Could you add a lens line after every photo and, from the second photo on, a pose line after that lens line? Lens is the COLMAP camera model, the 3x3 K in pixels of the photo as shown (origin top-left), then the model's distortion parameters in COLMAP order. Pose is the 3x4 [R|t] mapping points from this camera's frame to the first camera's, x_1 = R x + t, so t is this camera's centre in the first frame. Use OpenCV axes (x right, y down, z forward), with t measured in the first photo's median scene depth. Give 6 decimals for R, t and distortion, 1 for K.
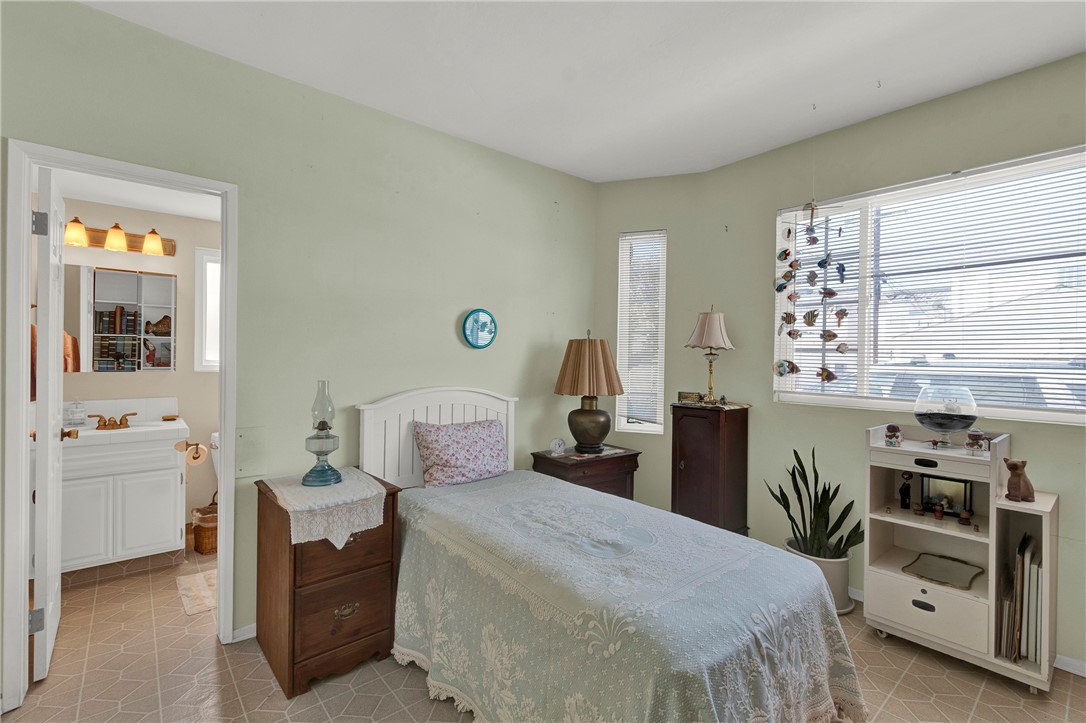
lens RADIAL K [[479.0, 0, 546.8], [0, 479.0, 358.8], [0, 0, 1]] dist [0.007493, -0.004037]
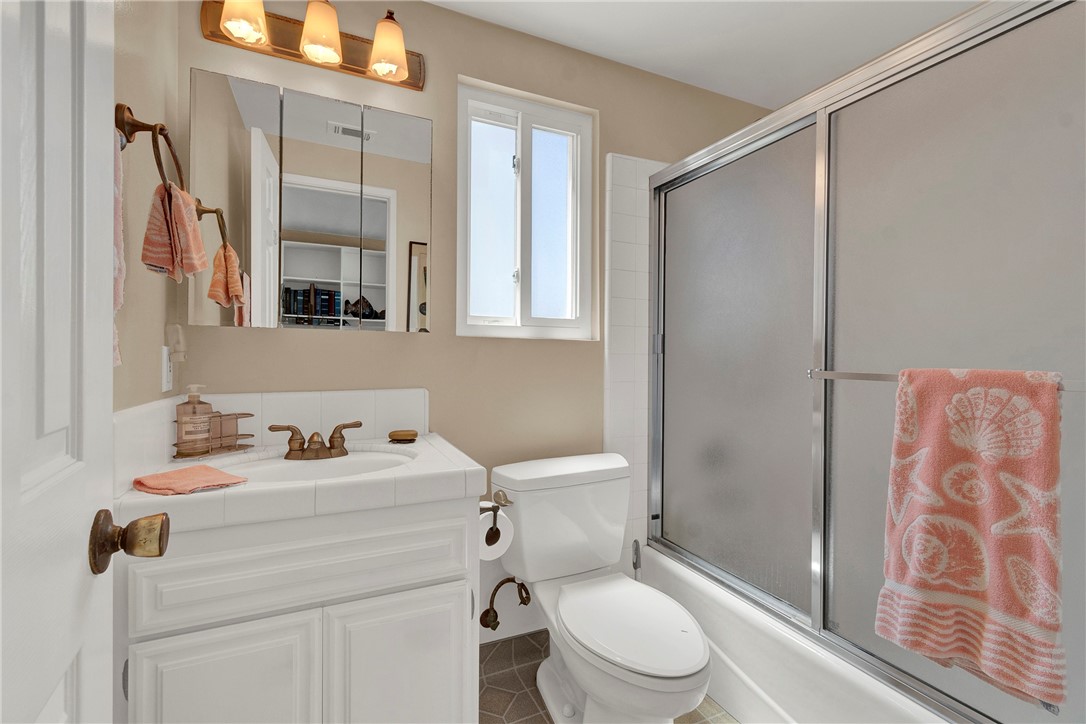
lens RADIAL K [[479.0, 0, 546.8], [0, 479.0, 359.3], [0, 0, 1]] dist [0.007493, -0.004037]
pose [[0.965683, -0.017591, -0.259125, -0.514868], [0.009753, 0.999456, -0.031505, 0.063128], [0.259539, 0.027896, 0.965330, 0.554397]]
